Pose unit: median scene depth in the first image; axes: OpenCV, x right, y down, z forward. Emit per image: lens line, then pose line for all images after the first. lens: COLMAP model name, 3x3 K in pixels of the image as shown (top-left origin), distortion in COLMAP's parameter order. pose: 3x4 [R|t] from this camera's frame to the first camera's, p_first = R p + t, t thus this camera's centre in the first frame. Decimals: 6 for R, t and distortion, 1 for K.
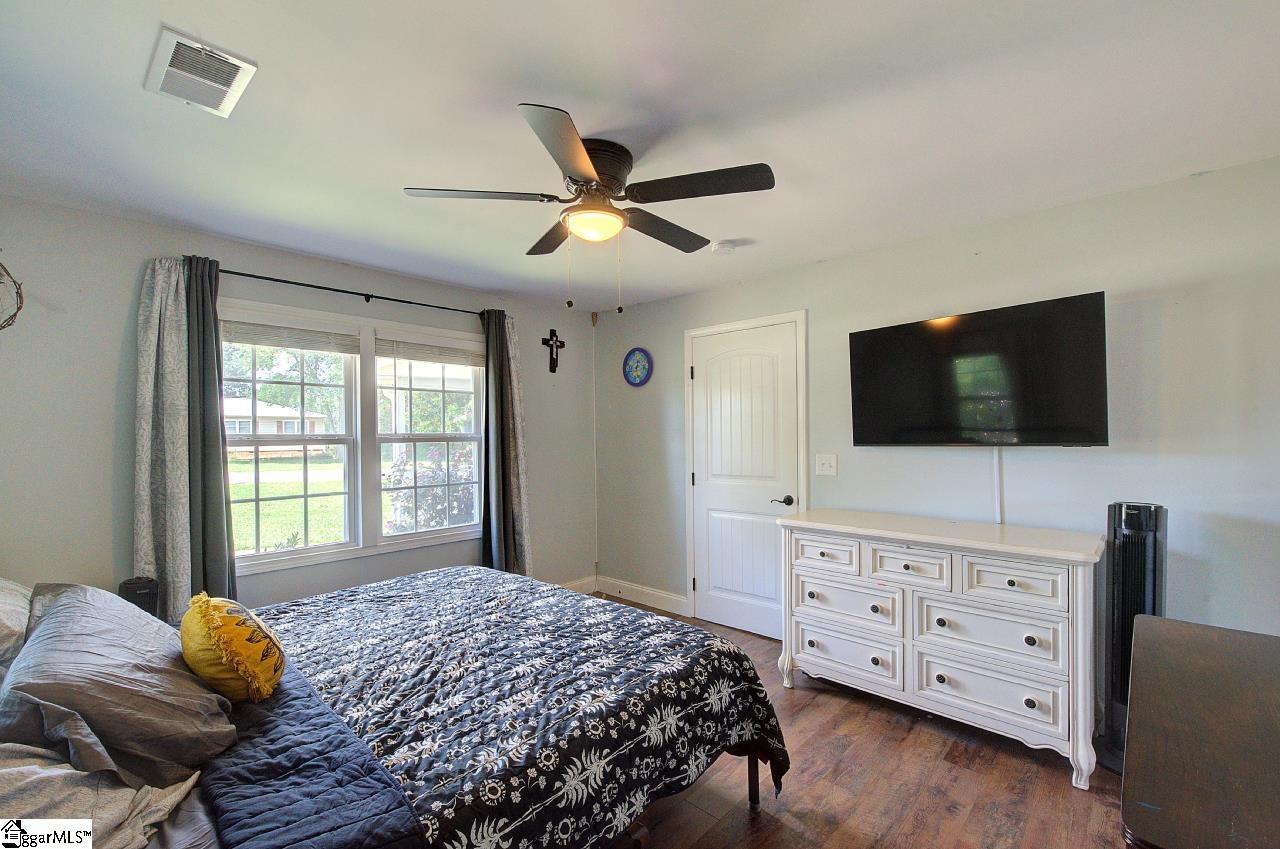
lens RADIAL K [[545.6, 0, 643.8], [0, 545.6, 431.9], [0, 0, 1]] dist [0.003242, -0.000411]
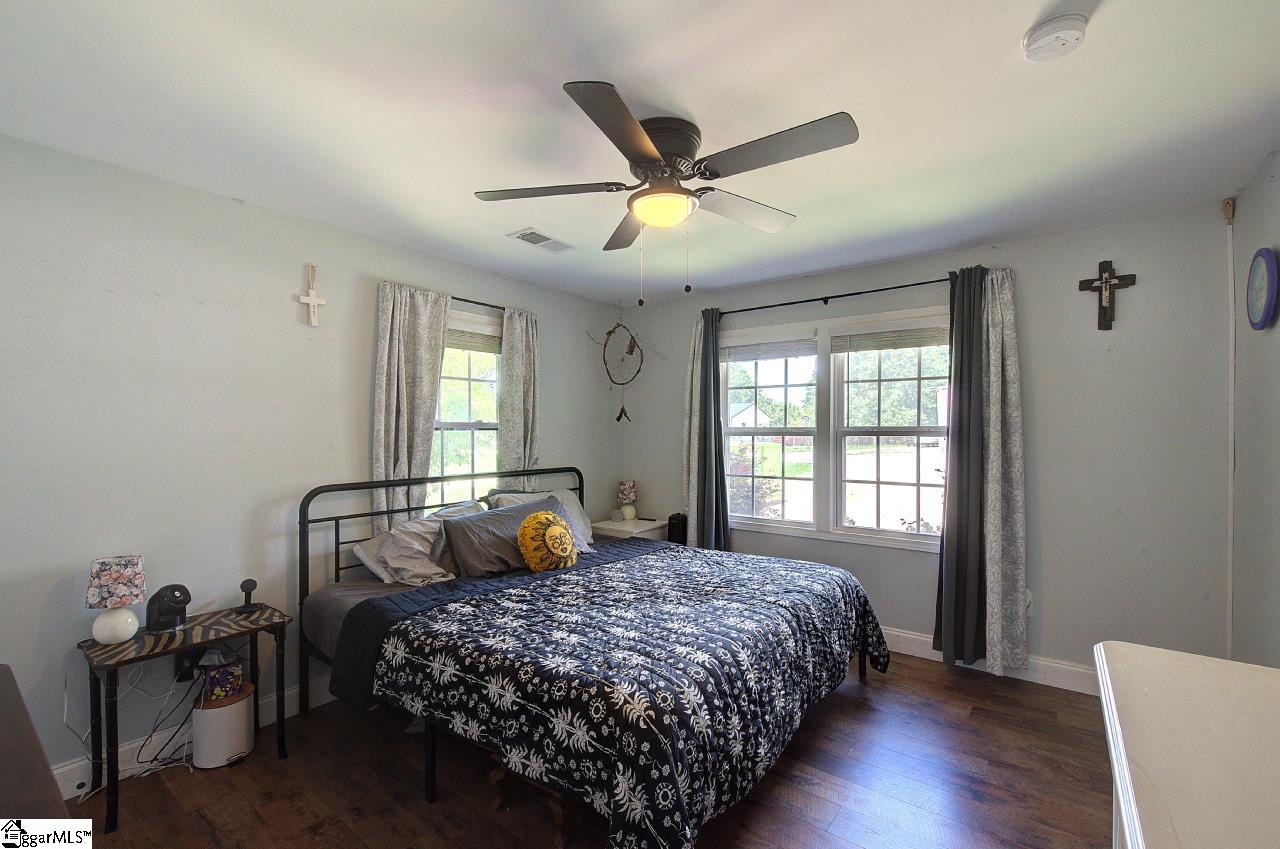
lens RADIAL K [[545.6, 0, 646.4], [0, 545.6, 432.1], [0, 0, 1]] dist [0.003242, -0.000411]
pose [[0.108621, 0.015028, -0.993970, 0.541835], [0.004008, 0.999871, 0.015556, -0.004733], [0.994075, -0.005674, 0.108547, 0.546013]]
